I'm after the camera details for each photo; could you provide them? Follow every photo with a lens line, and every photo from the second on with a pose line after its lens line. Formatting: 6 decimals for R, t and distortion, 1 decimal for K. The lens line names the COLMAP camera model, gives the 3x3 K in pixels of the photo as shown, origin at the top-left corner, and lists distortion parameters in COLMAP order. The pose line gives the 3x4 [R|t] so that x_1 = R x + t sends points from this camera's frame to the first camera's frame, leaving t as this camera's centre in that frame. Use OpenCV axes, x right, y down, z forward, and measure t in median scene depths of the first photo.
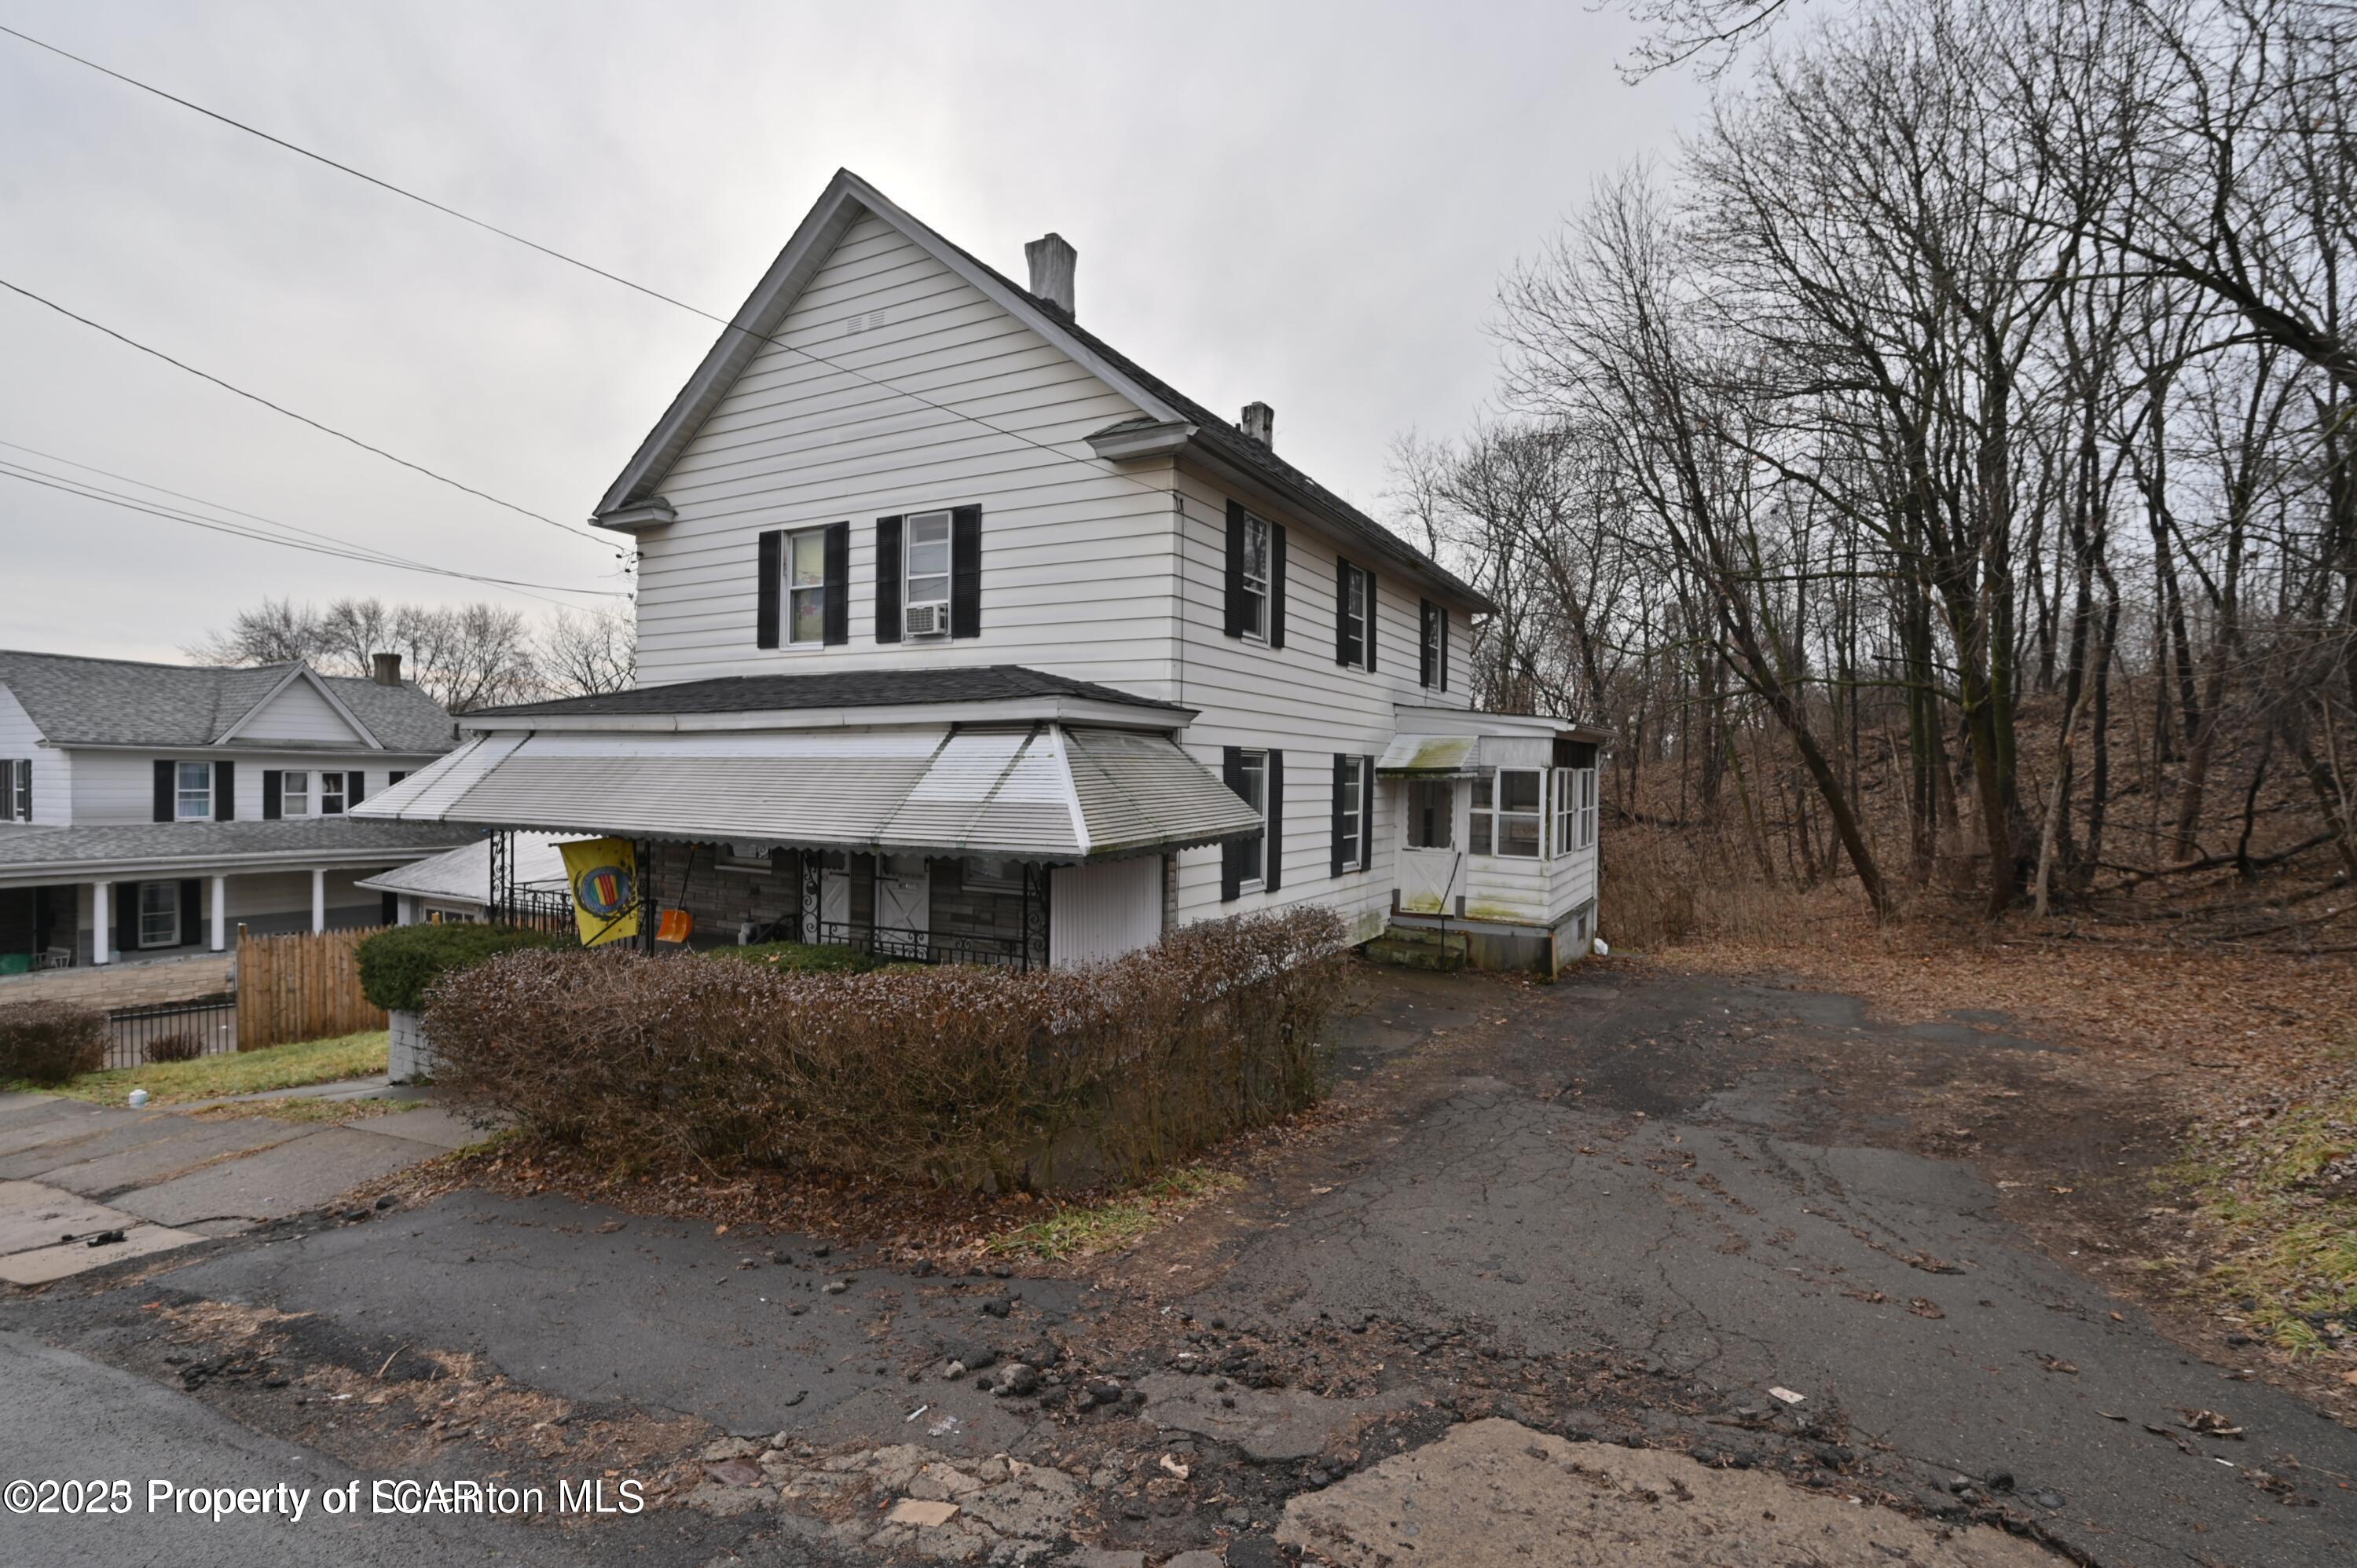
lens RADIAL K [[1100.1, 0, 1185.6], [0, 1100.1, 799.6], [0, 0, 1]] dist [0.001030, -0.000524]
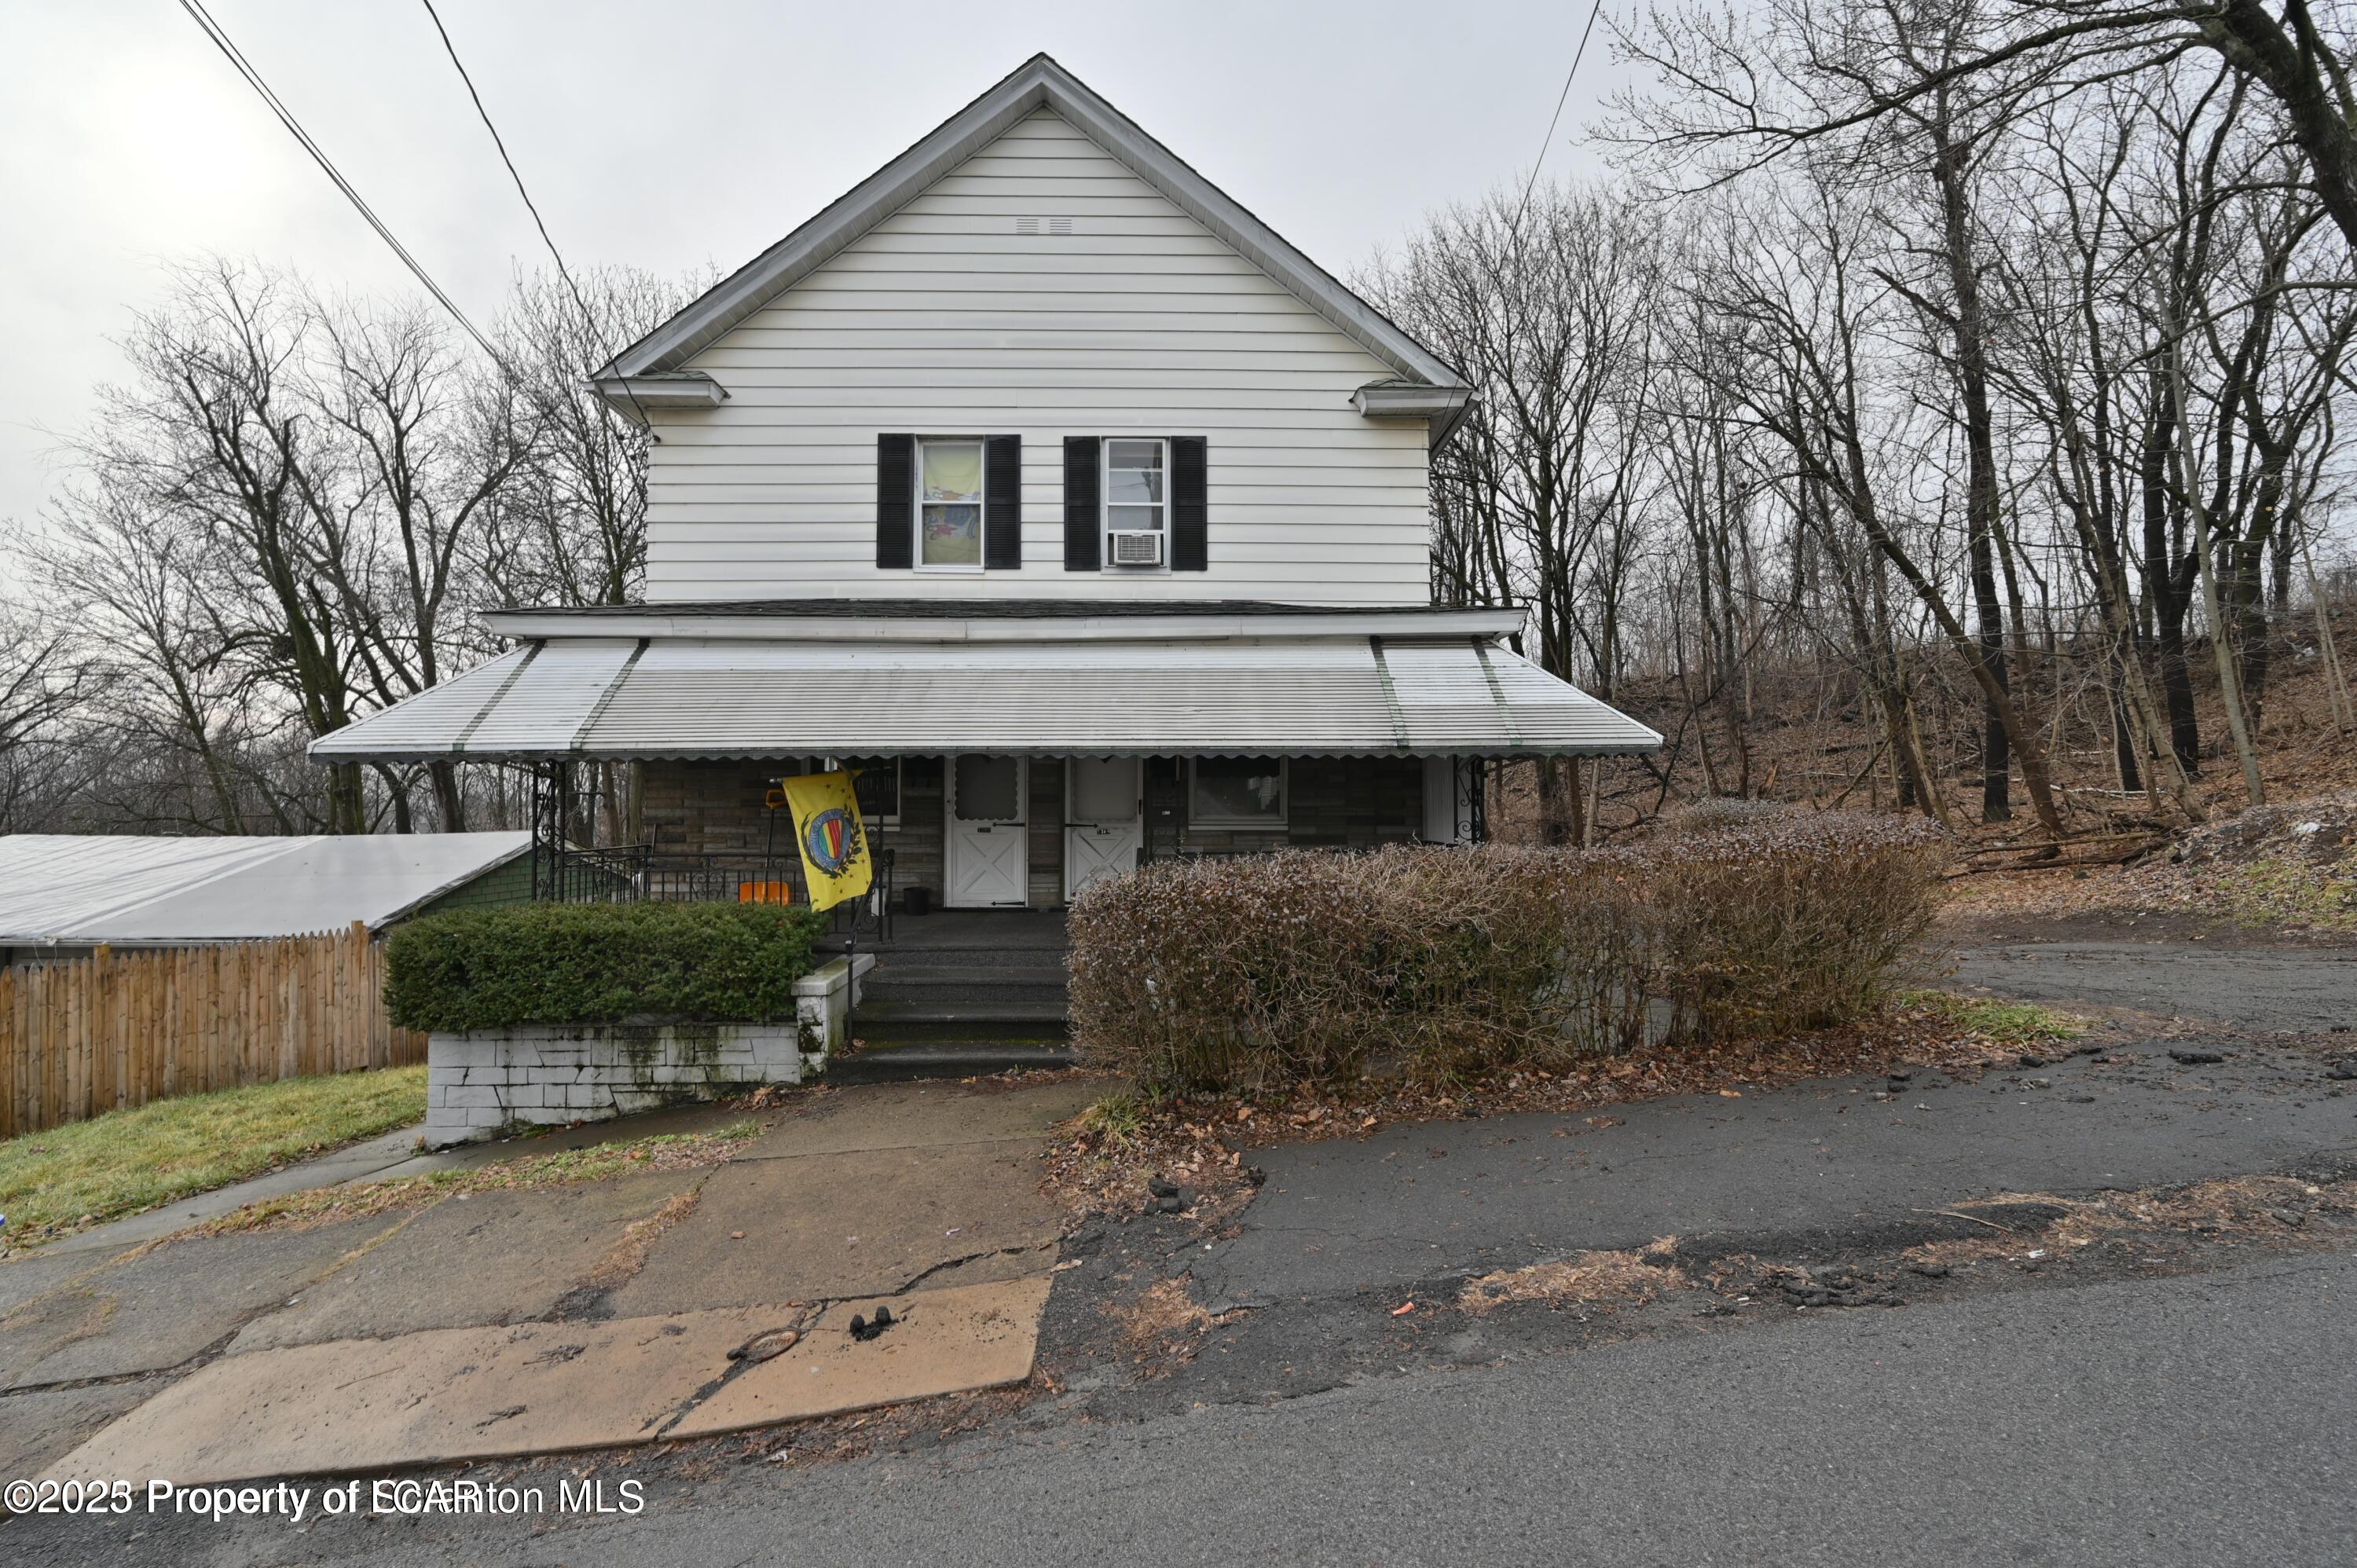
lens RADIAL K [[981.3, 0, 1199.0], [0, 981.3, 796.0], [0, 0, 1]] dist [-0.003368, 0.001151]
pose [[0.862801, -0.015298, 0.505313, -0.600967], [0.027433, 0.999486, -0.016583, 0.064579], [-0.504799, 0.028170, 0.862777, 0.234157]]
